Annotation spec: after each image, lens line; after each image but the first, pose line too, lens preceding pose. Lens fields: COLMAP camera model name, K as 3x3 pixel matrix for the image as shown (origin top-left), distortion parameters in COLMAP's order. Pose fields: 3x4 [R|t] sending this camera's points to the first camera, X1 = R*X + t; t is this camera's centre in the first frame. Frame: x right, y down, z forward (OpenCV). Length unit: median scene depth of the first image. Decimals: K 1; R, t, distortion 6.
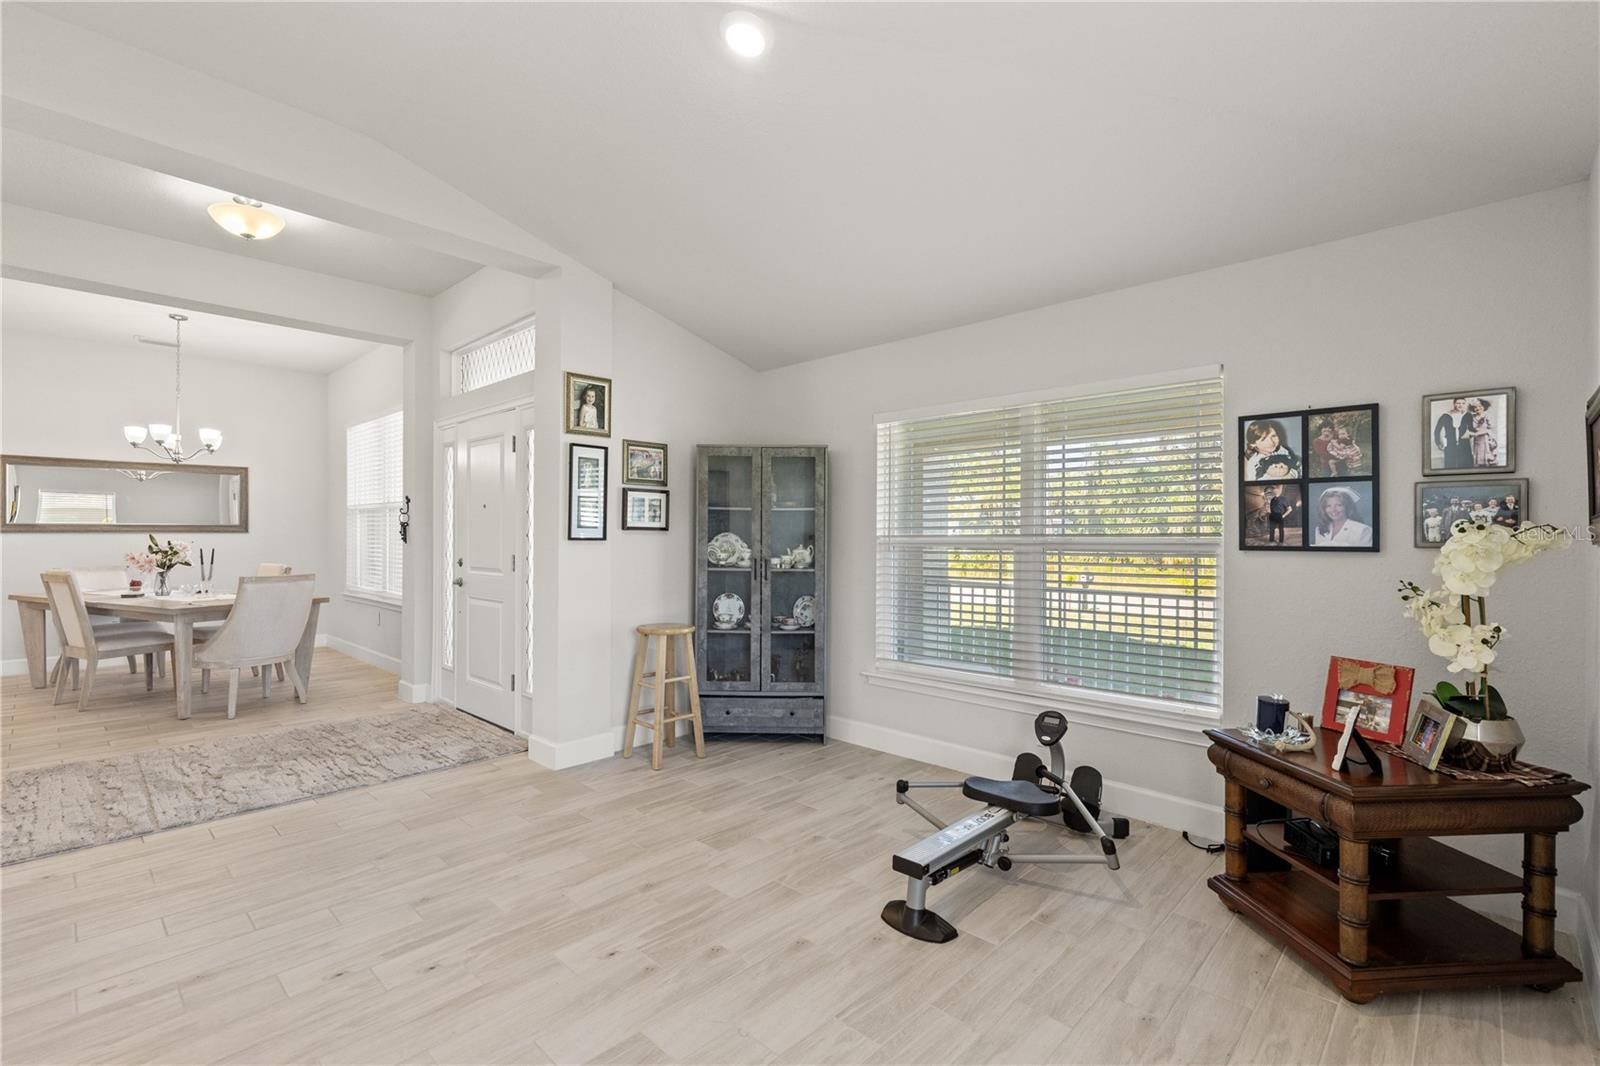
lens RADIAL K [[716.0, 0, 794.6], [0, 716.0, 531.4], [0, 0, 1]] dist [0.003970, 0.000302]
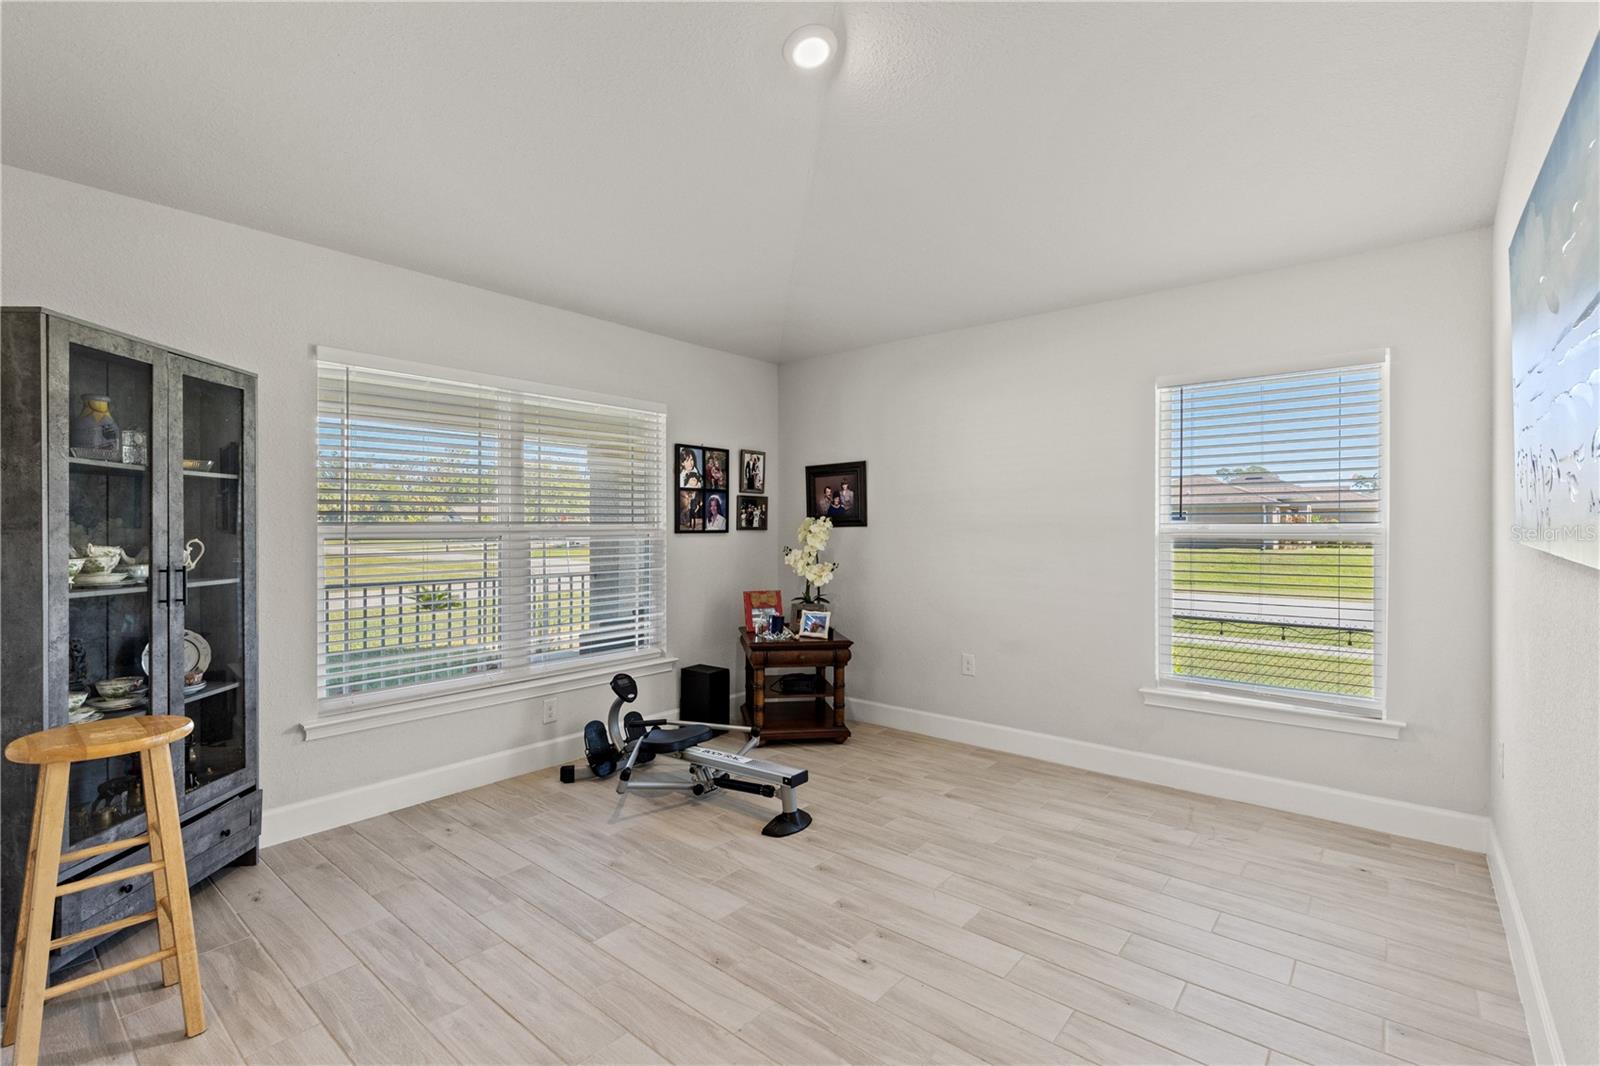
lens RADIAL K [[716.0, 0, 794.6], [0, 716.0, 531.4], [0, 0, 1]] dist [0.003970, 0.000302]
pose [[-0.063601, -0.005816, 0.997958, -0.915638], [-0.003228, 0.999979, 0.005622, 0.013435], [-0.997970, -0.002864, -0.063618, 0.888000]]
